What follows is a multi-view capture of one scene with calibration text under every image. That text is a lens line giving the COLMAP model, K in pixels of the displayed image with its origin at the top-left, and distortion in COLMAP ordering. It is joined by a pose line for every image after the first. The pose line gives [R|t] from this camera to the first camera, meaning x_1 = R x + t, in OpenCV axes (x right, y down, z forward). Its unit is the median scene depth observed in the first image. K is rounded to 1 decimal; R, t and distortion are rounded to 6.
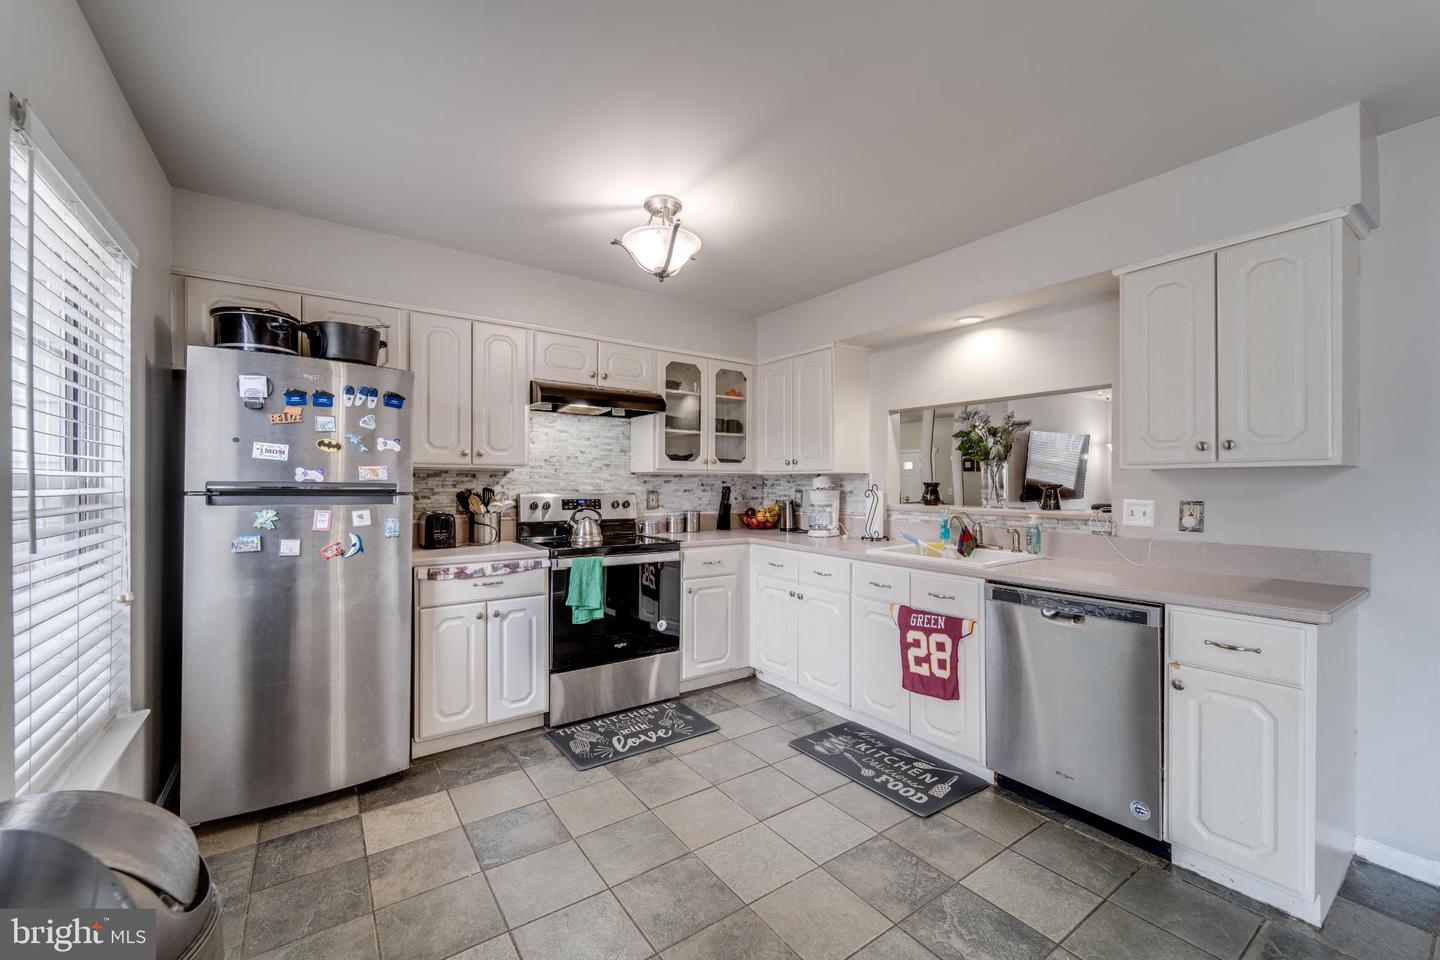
lens RADIAL K [[571.3, 0, 720.0], [0, 571.3, 480.0], [0, 0, 1]] dist [-0.000262, -0.000069]
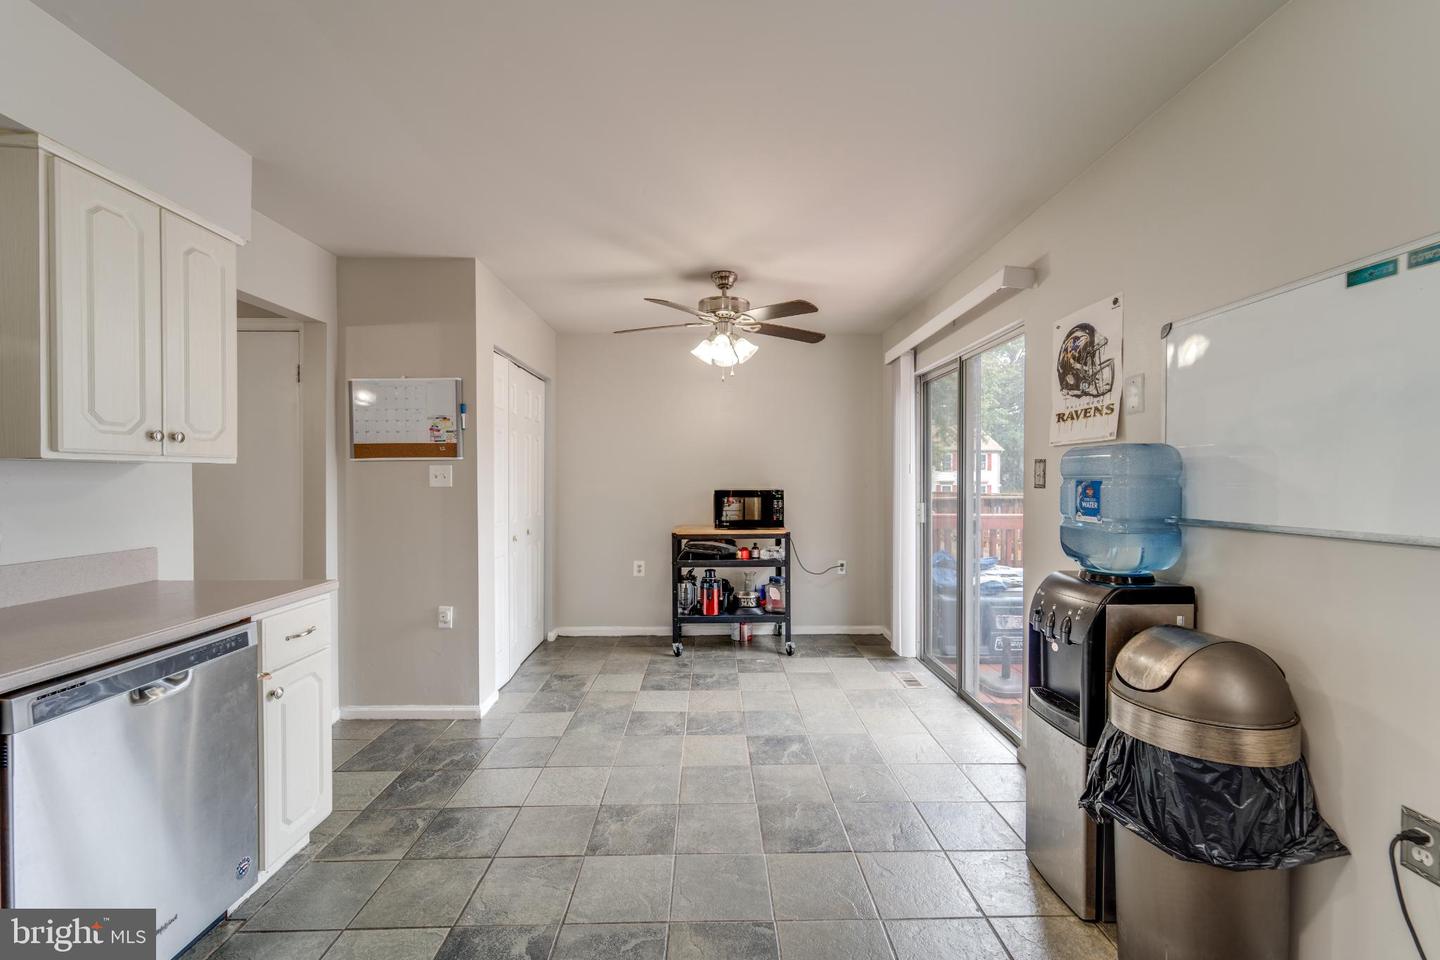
lens RADIAL K [[571.3, 0, 720.0], [0, 571.3, 480.0], [0, 0, 1]] dist [-0.000262, -0.000069]
pose [[-0.827306, -0.009798, 0.561666, -0.325019], [-0.004863, 0.999935, 0.010281, -0.008410], [-0.561730, 0.005774, -0.827300, 1.315916]]
